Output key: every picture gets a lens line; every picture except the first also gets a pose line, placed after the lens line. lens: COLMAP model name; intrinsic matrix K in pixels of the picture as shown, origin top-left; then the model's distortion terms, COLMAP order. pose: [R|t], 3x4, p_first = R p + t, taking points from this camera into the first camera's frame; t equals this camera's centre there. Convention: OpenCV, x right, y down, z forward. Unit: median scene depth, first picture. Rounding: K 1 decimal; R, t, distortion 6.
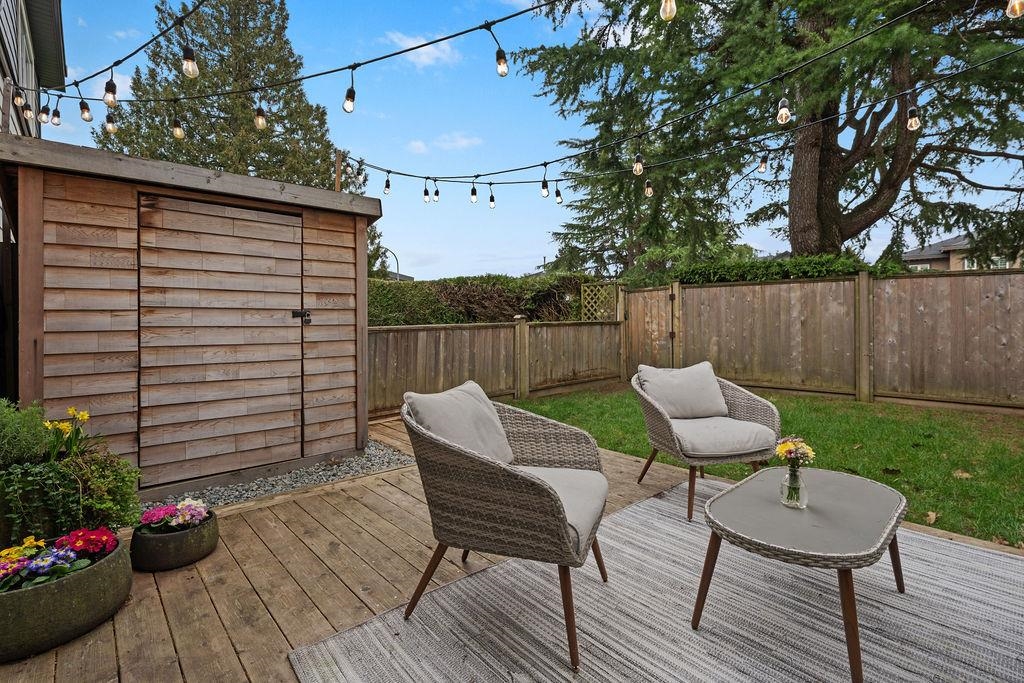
lens RADIAL K [[475.2, 0, 531.3], [0, 475.2, 315.9], [0, 0, 1]] dist [-0.001597, -0.000141]
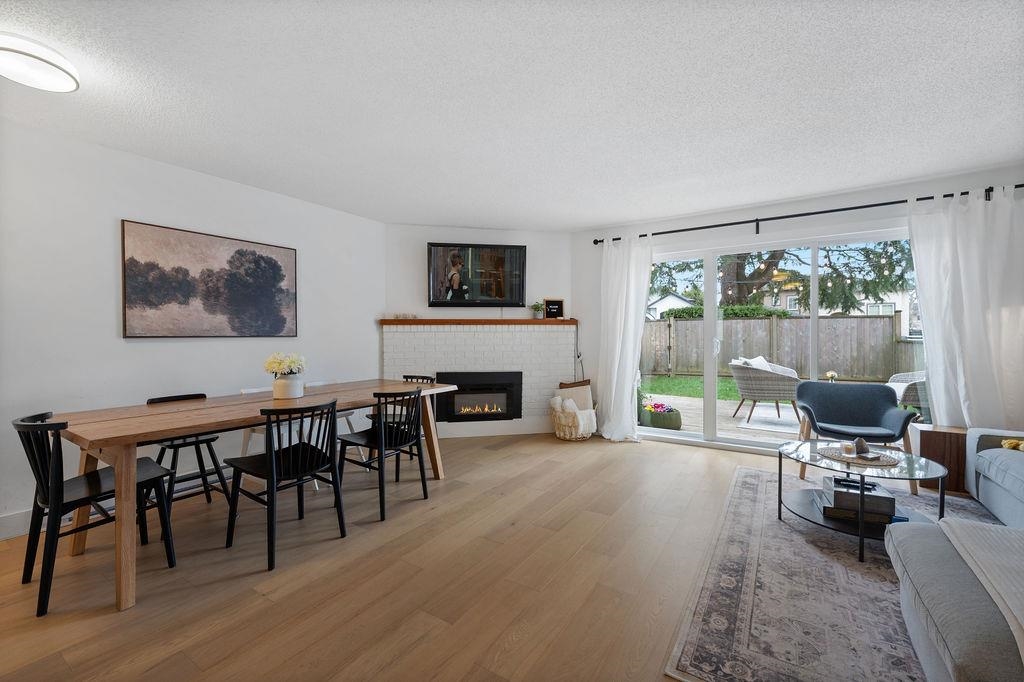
lens RADIAL K [[456.6, 0, 509.7], [0, 456.6, 337.7], [0, 0, 1]] dist [0.001017, 0.000251]
pose [[0.966690, 0.003521, 0.255925, -0.846797], [-0.004904, 0.999977, 0.004767, -0.001706], [-0.255902, -0.005863, 0.966685, -0.544665]]
